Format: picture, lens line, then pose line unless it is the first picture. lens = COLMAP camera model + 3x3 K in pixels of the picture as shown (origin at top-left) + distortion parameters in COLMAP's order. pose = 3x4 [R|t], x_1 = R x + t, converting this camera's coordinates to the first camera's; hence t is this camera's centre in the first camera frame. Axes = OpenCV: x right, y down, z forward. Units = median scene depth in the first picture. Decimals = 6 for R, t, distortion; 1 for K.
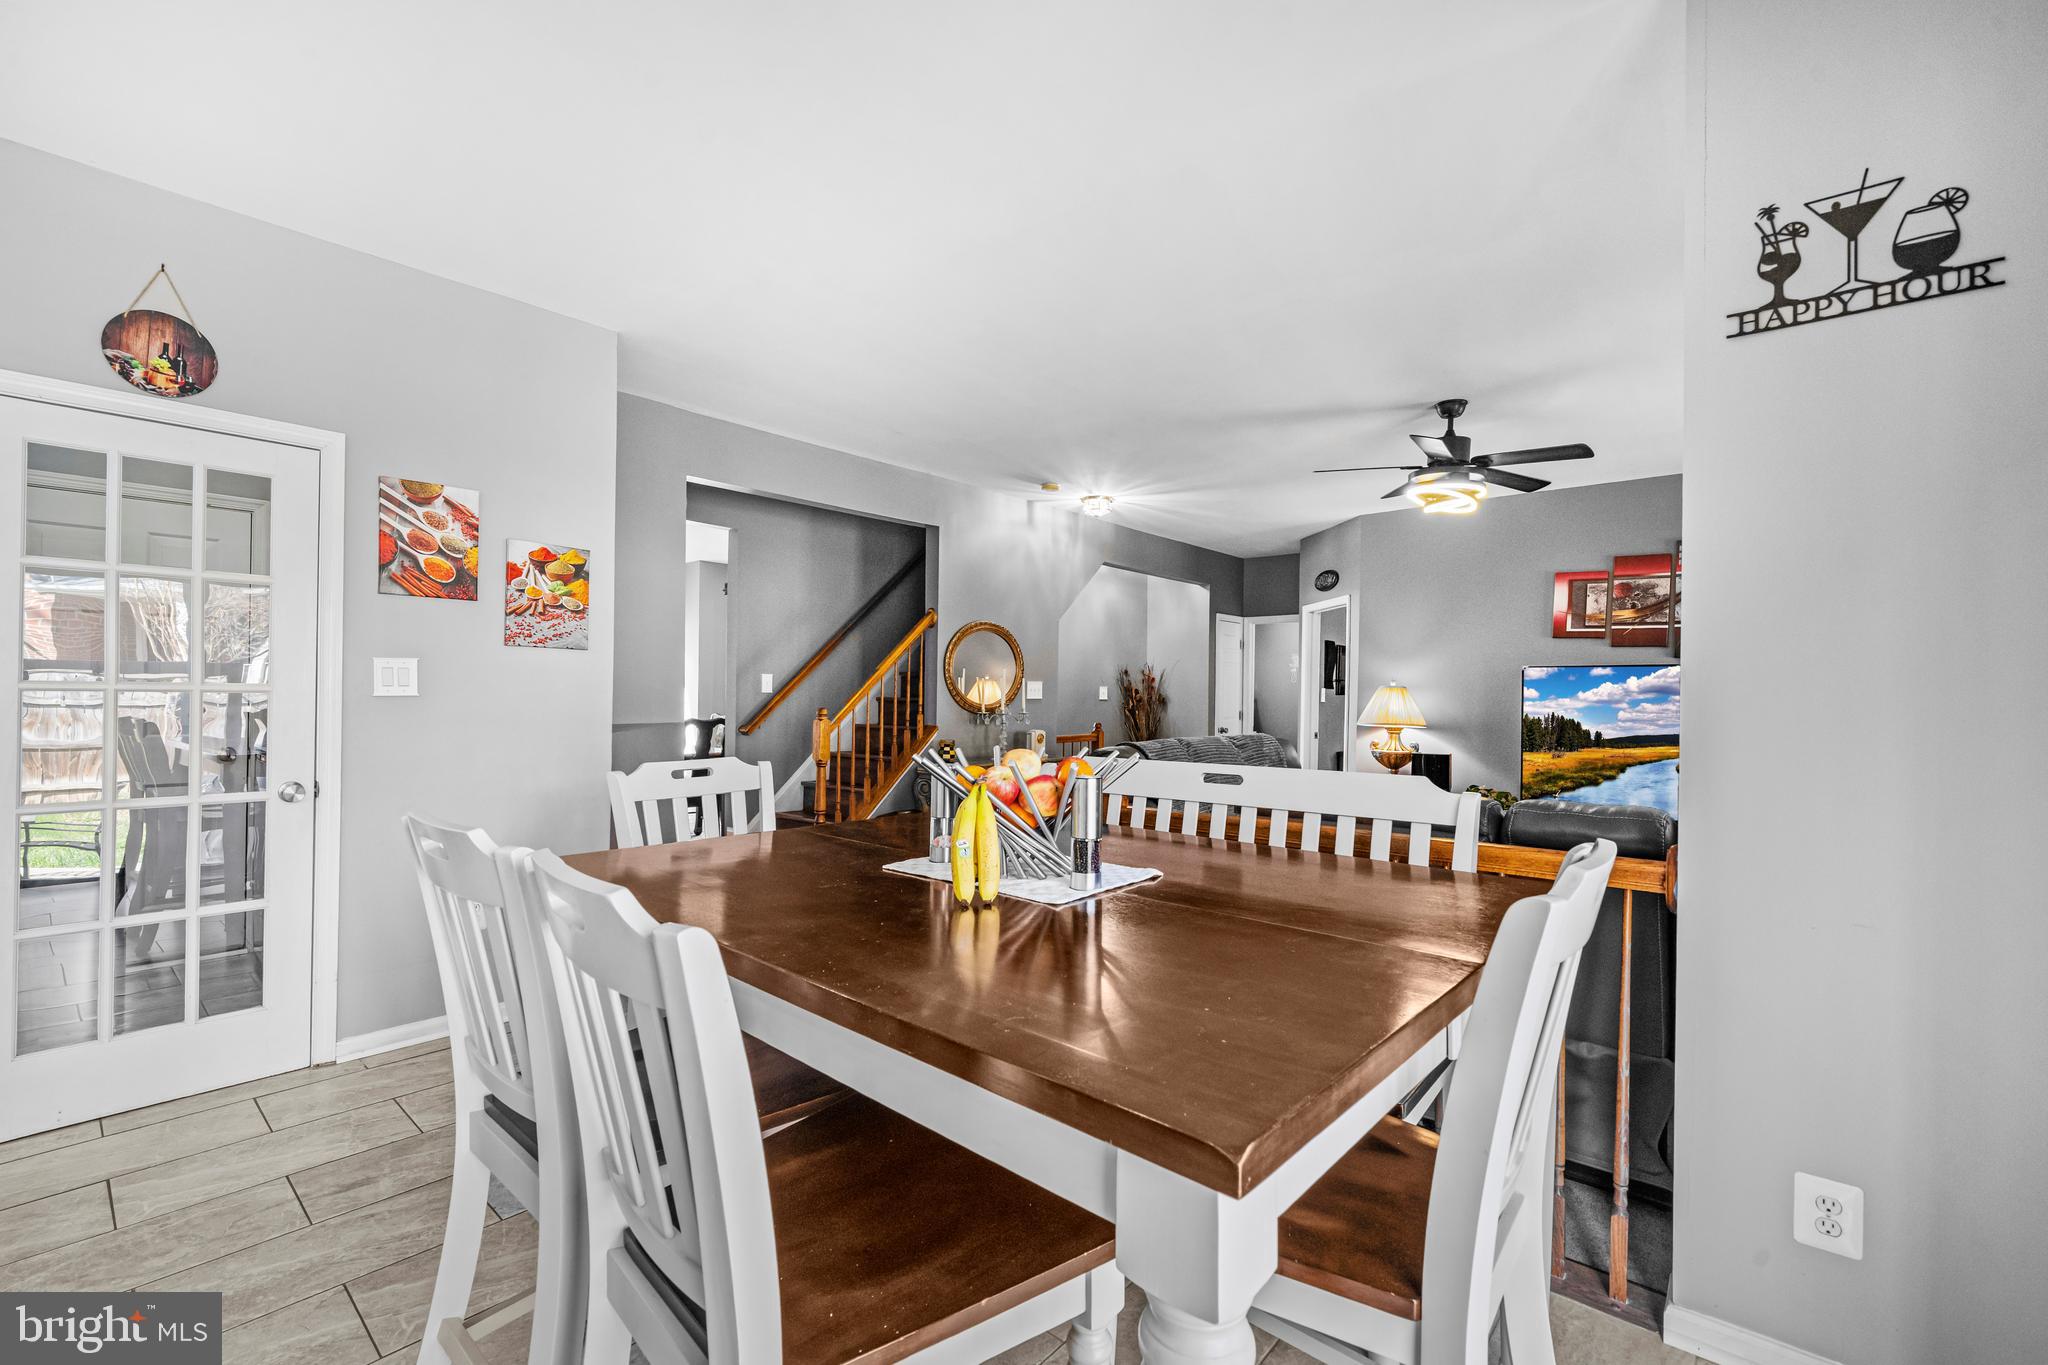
lens RADIAL K [[871.0, 0, 1014.1], [0, 871.0, 691.3], [0, 0, 1]] dist [-0.000363, -0.000249]
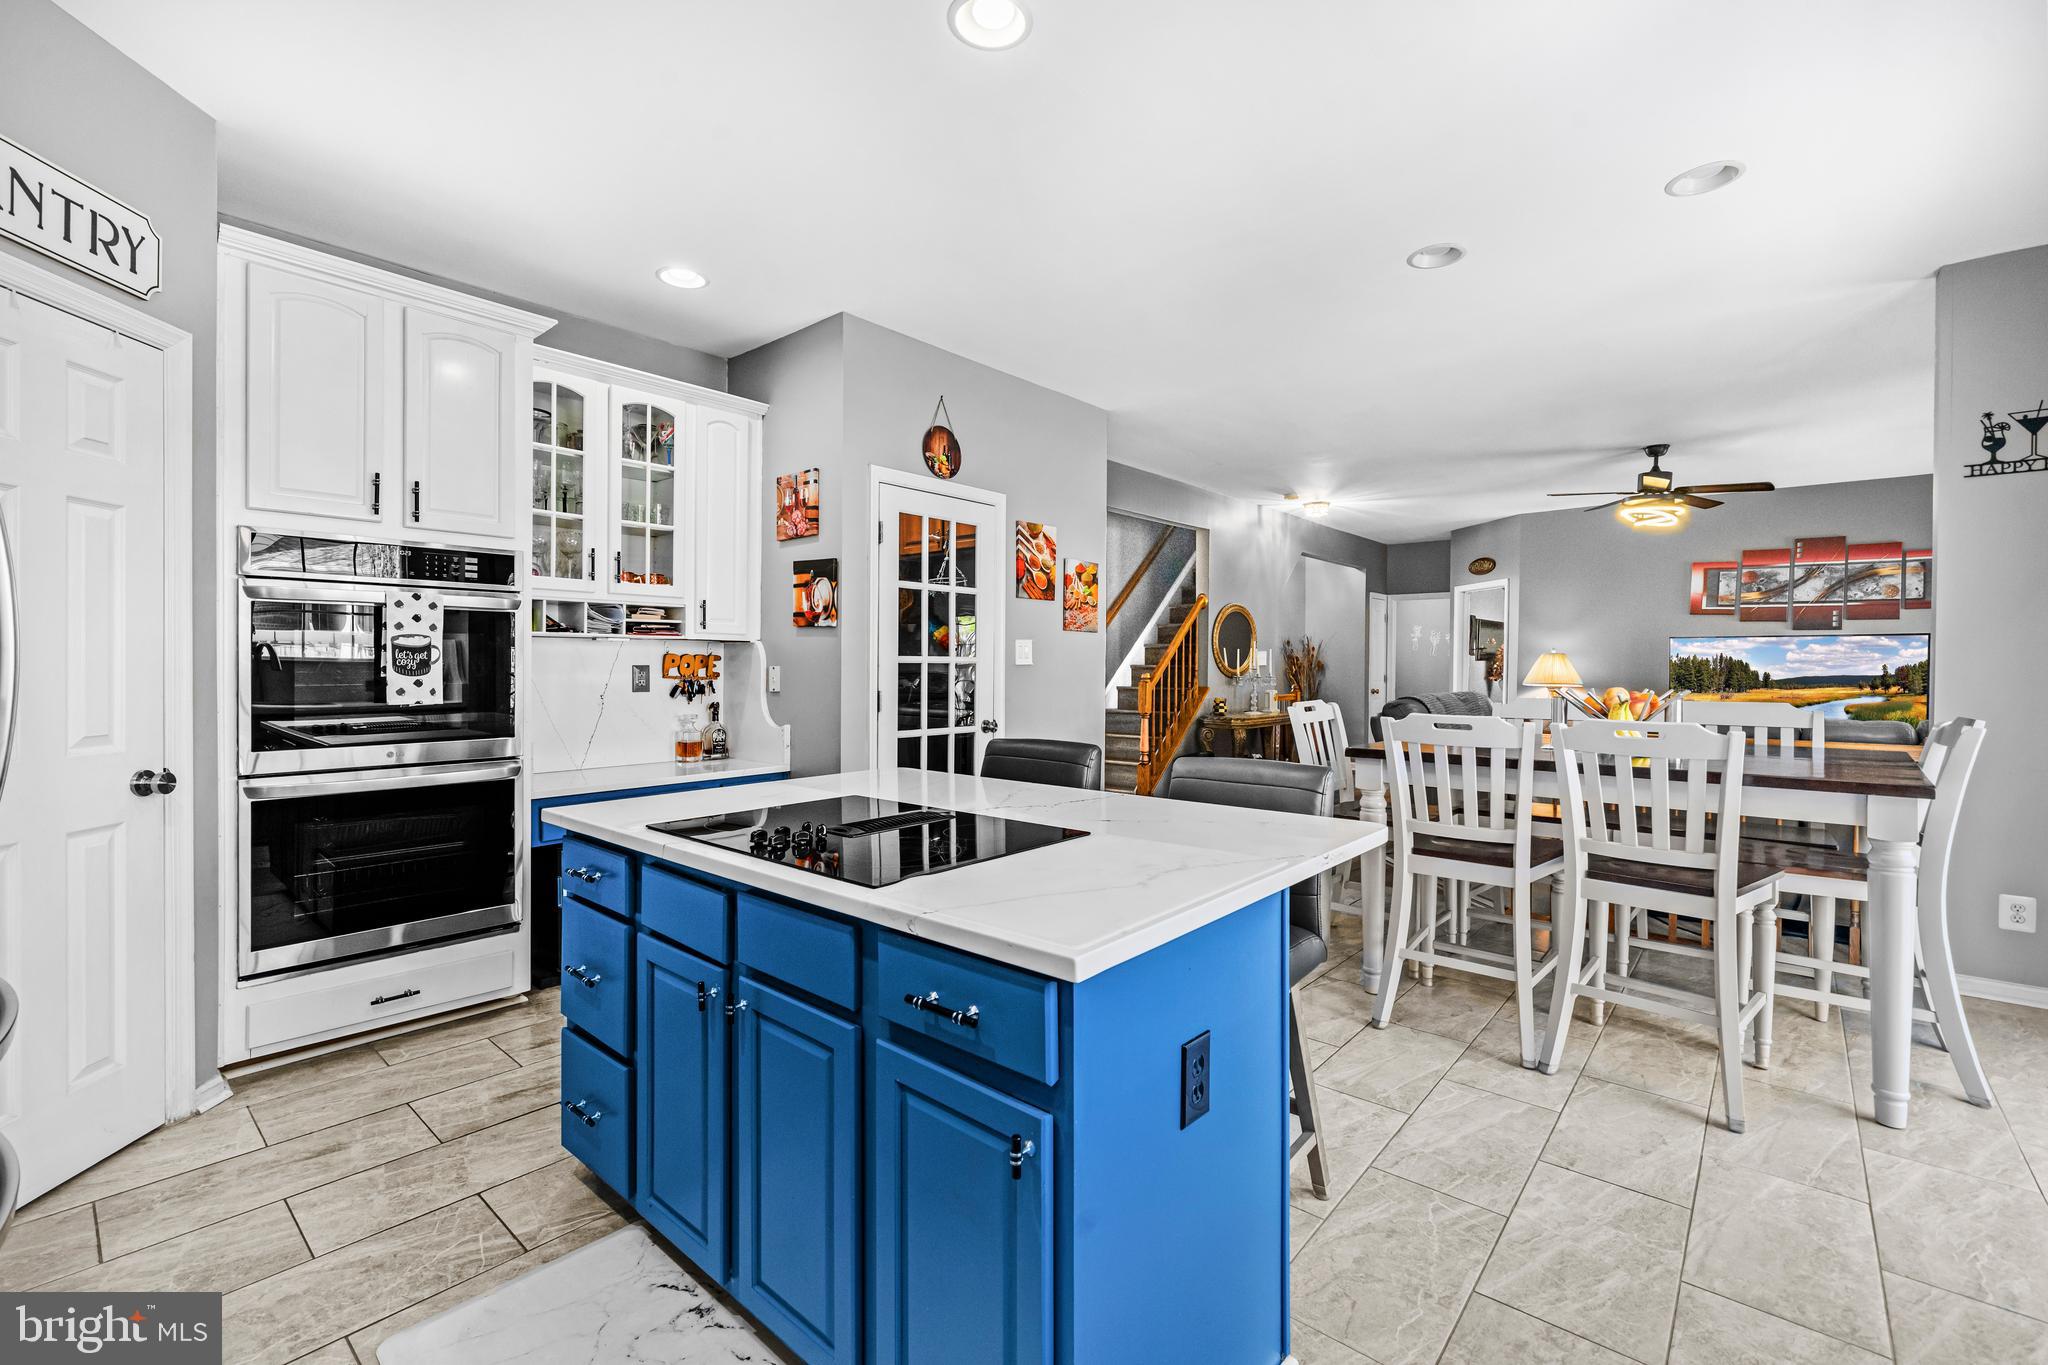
lens RADIAL K [[875.3, 0, 1015.5], [0, 875.3, 671.1], [0, 0, 1]] dist [-0.002896, 0.000380]
pose [[0.999976, -0.006243, 0.002935, -0.619973], [0.006203, 0.999894, 0.013166, -0.003192], [-0.003017, -0.013147, 0.999909, -0.451513]]
